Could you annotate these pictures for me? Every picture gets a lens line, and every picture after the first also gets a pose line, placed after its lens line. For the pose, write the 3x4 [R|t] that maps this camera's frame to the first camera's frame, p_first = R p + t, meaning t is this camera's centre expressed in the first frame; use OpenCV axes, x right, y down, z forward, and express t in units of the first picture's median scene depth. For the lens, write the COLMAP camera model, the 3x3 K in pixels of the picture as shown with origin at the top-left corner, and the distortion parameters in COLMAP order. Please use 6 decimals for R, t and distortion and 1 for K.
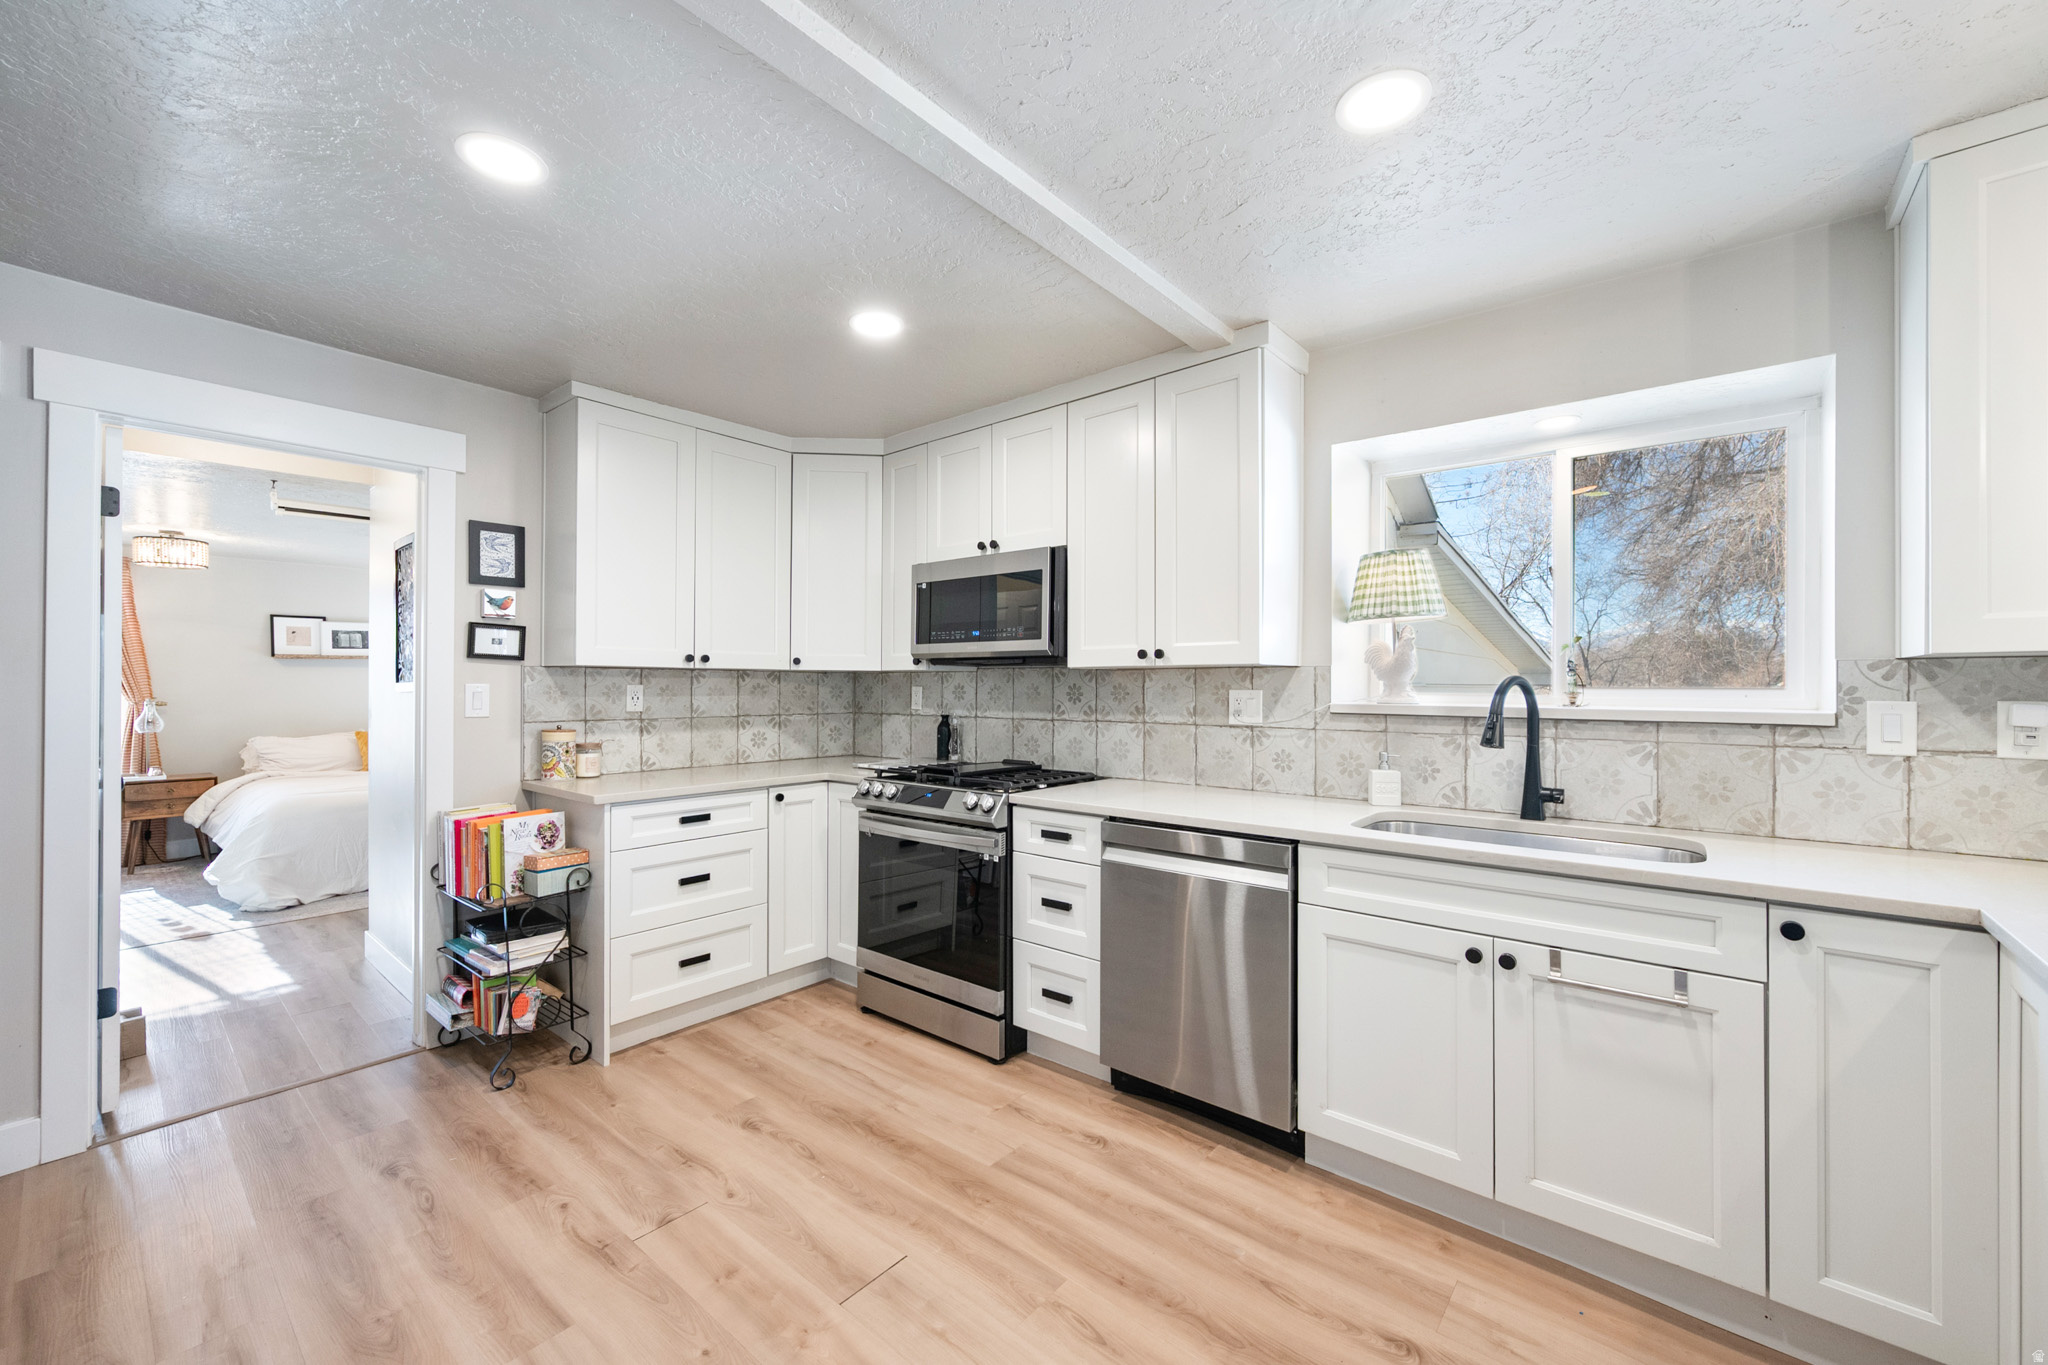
lens RADIAL K [[804.9, 0, 1025.5], [0, 804.9, 684.3], [0, 0, 1]] dist [-0.001942, 0.000357]
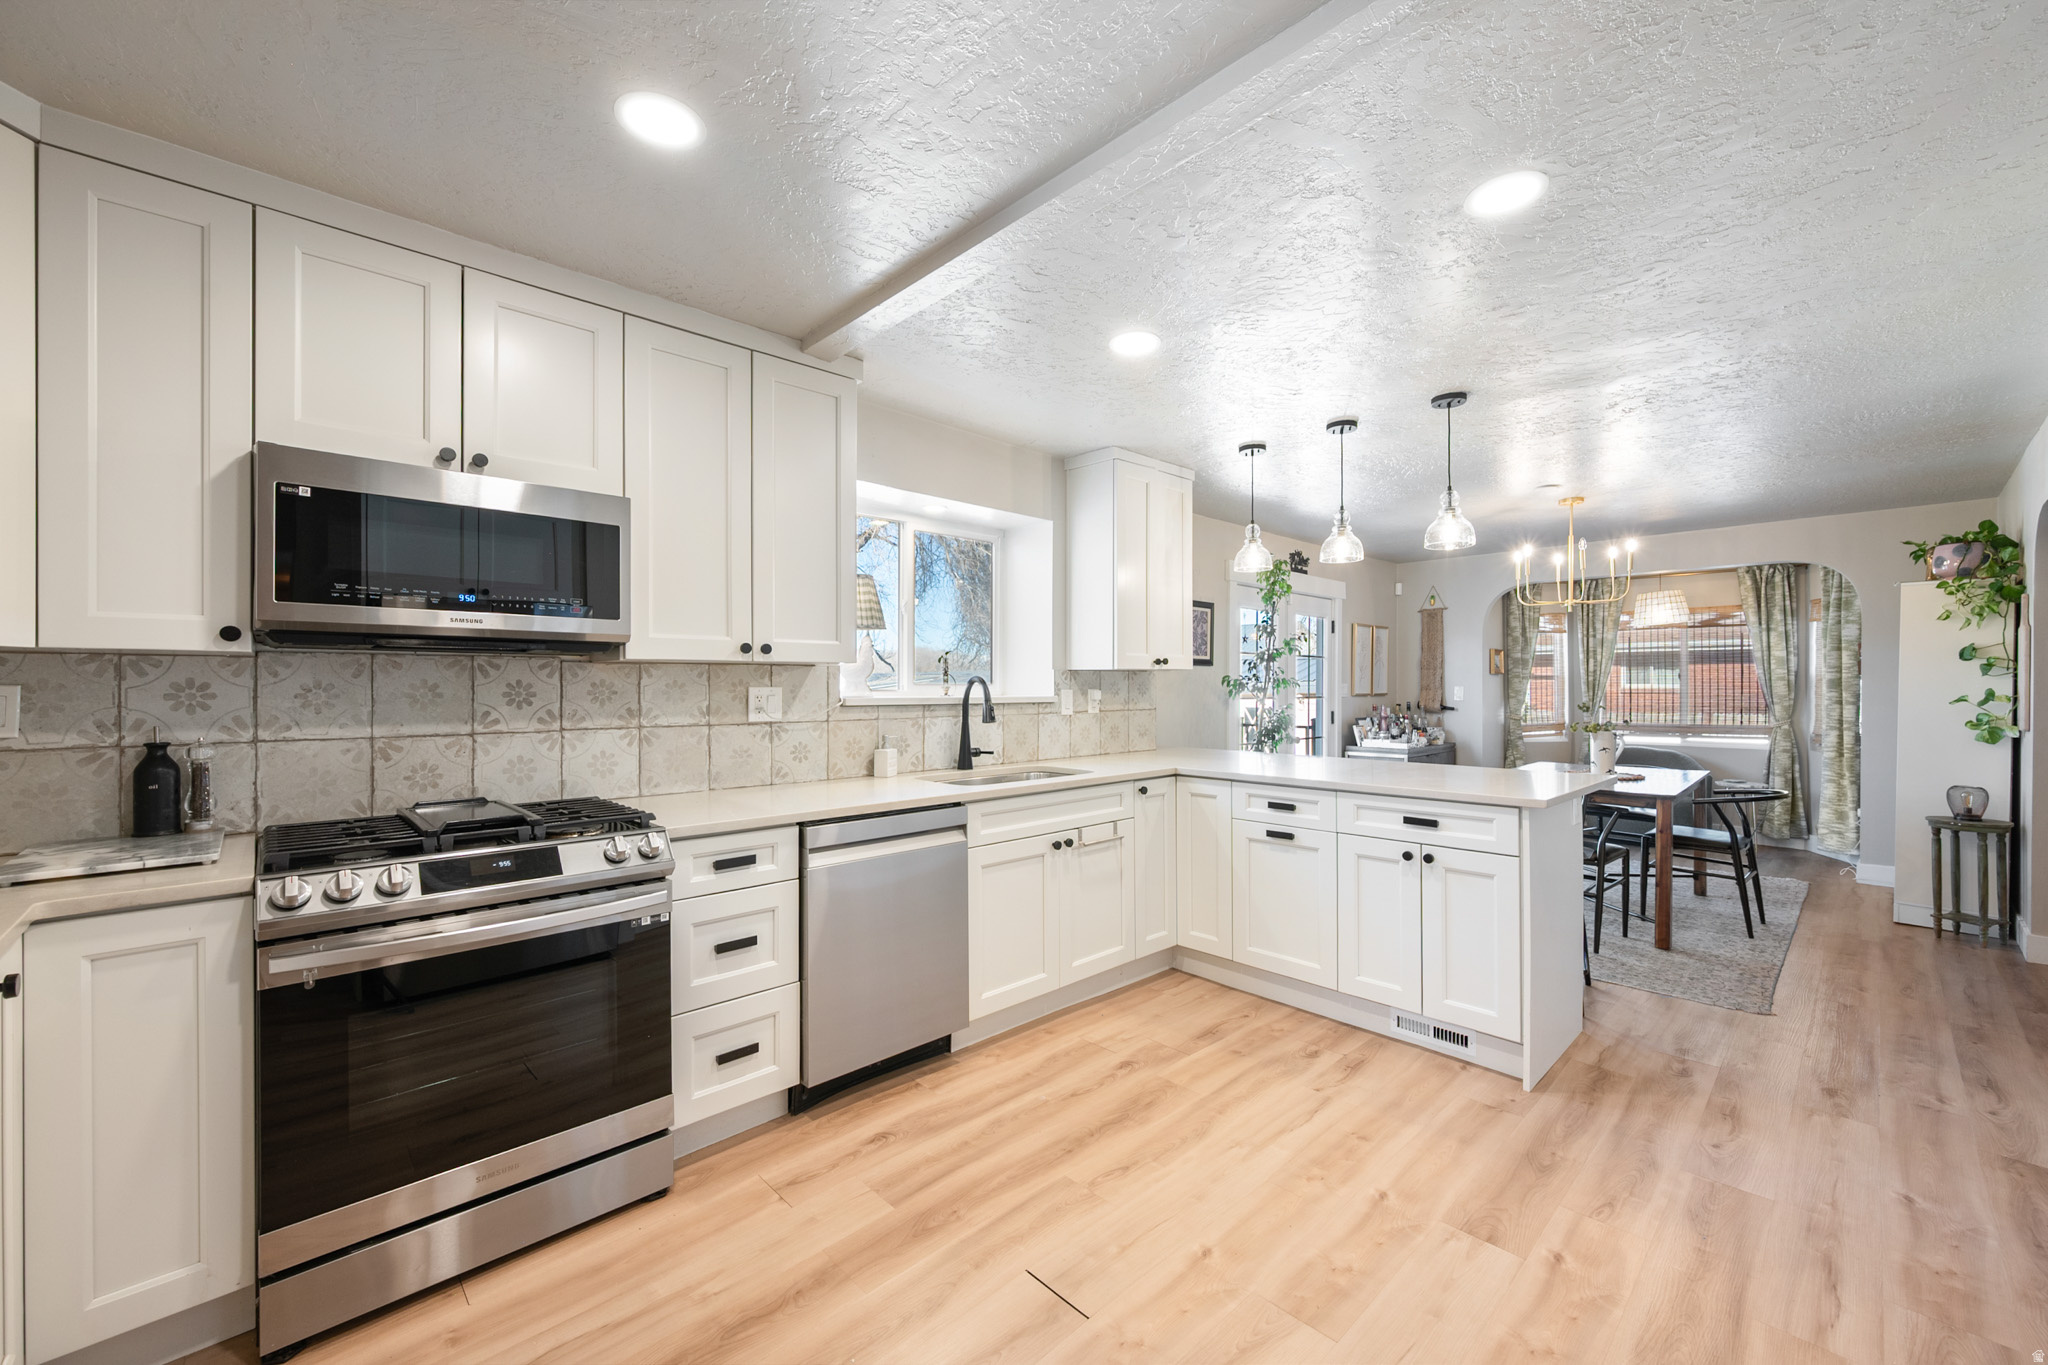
lens RADIAL K [[804.9, 0, 1025.5], [0, 804.9, 684.3], [0, 0, 1]] dist [-0.001942, 0.000357]
pose [[0.111842, -0.000630, 0.993726, -0.651216], [0.000156, 1.000000, 0.000617, 0.002796], [-0.993726, 0.000086, 0.111842, 0.523419]]
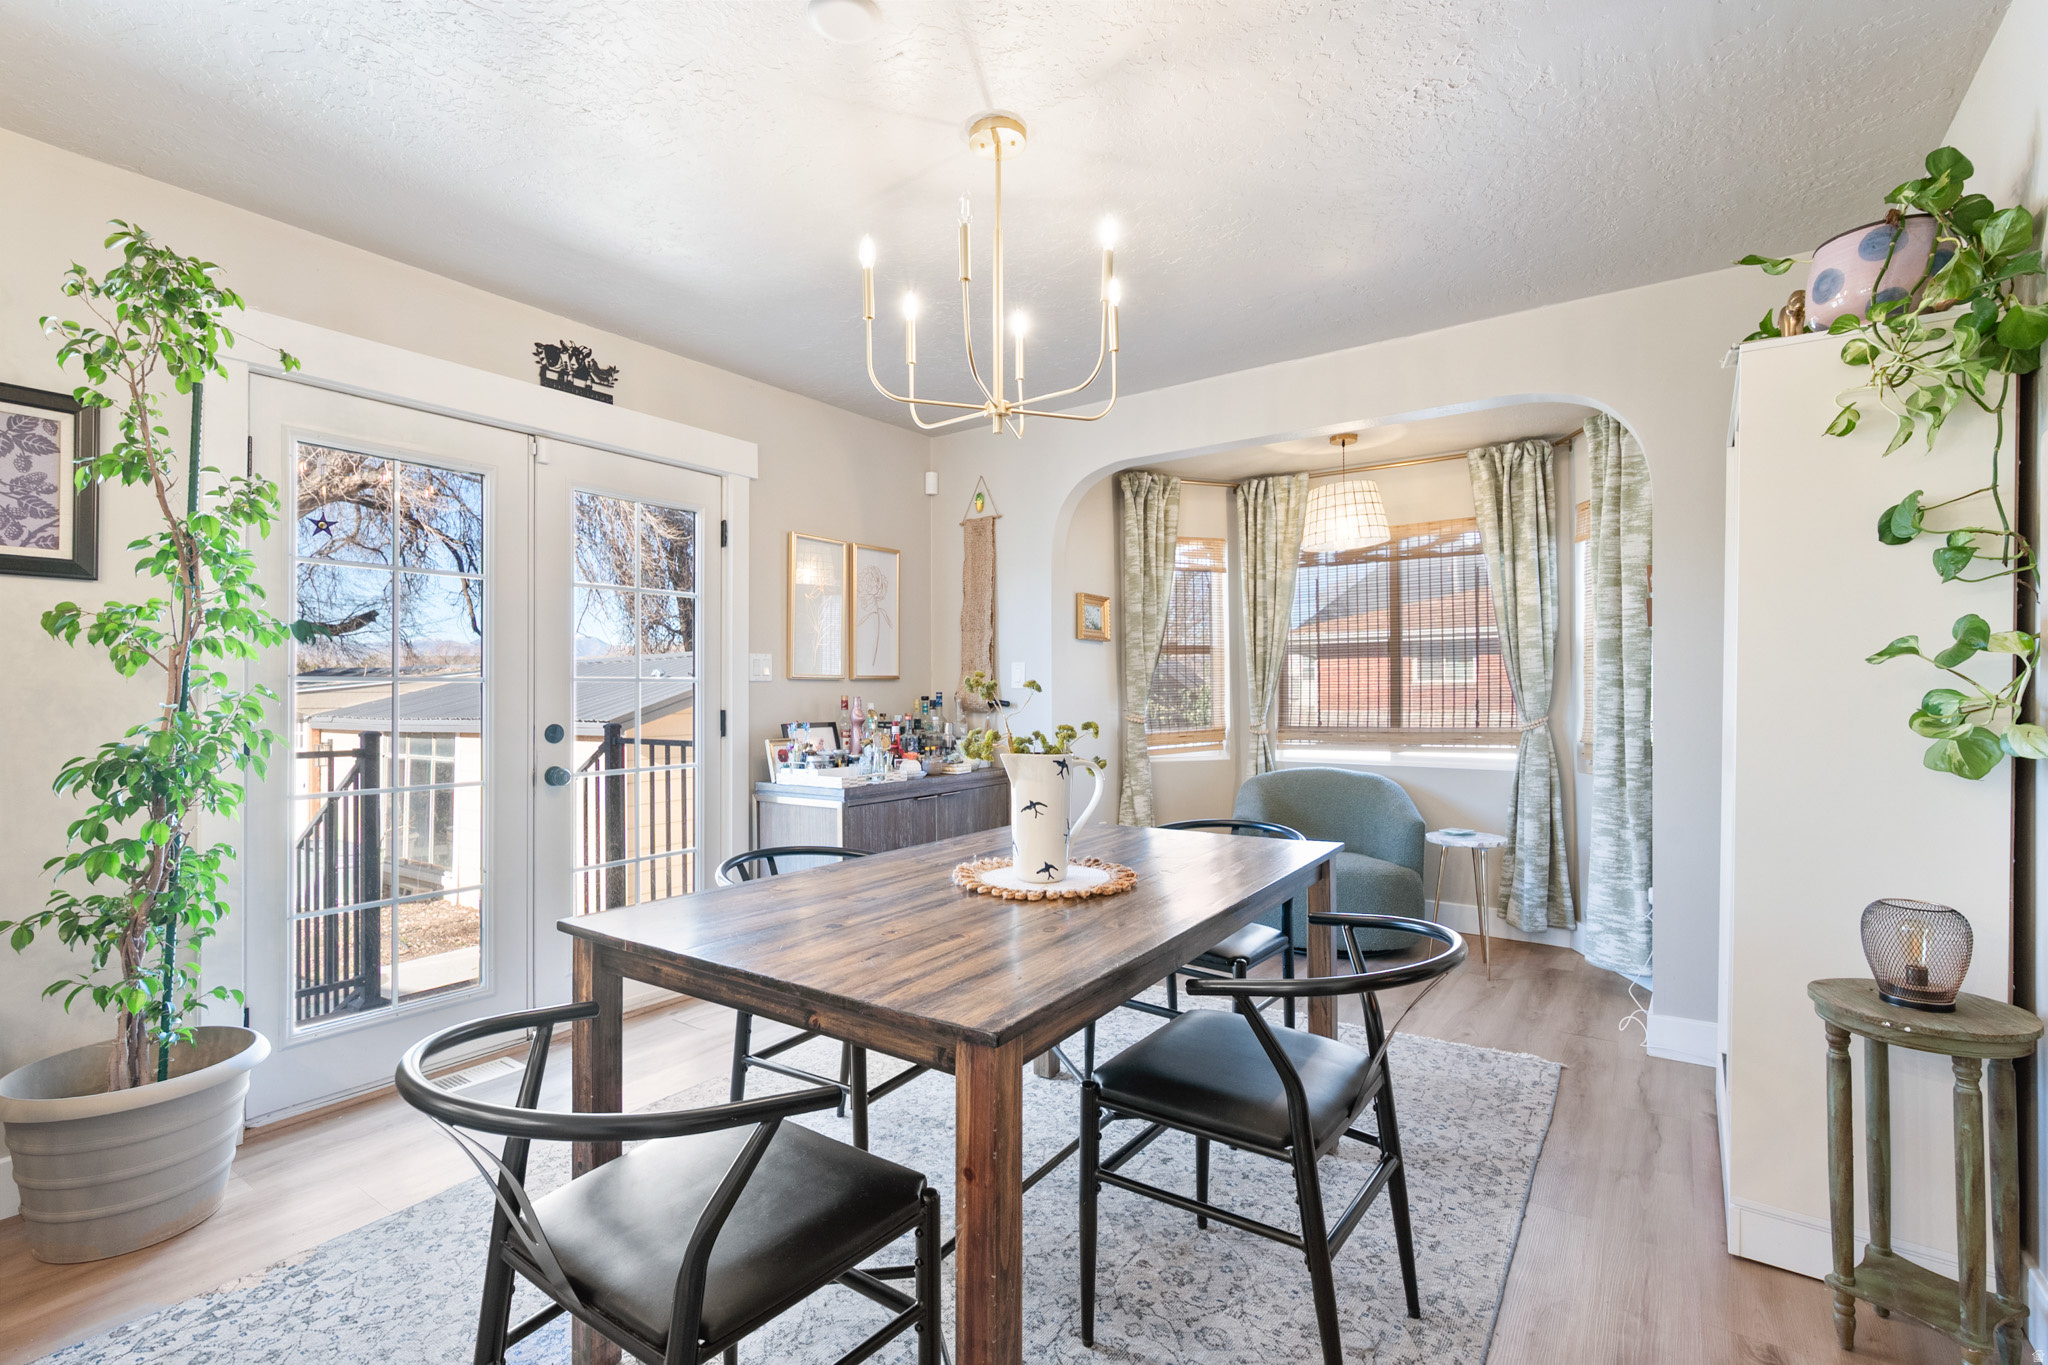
lens RADIAL K [[922.1, 0, 1025.1], [0, 922.1, 683.6], [0, 0, 1]] dist [-0.000044, -0.000132]
pose [[-0.094205, 0.003616, 0.995546, 0.361585], [0.003675, 0.999988, -0.003285, 0.047750], [-0.995546, 0.003350, -0.094217, -0.318805]]
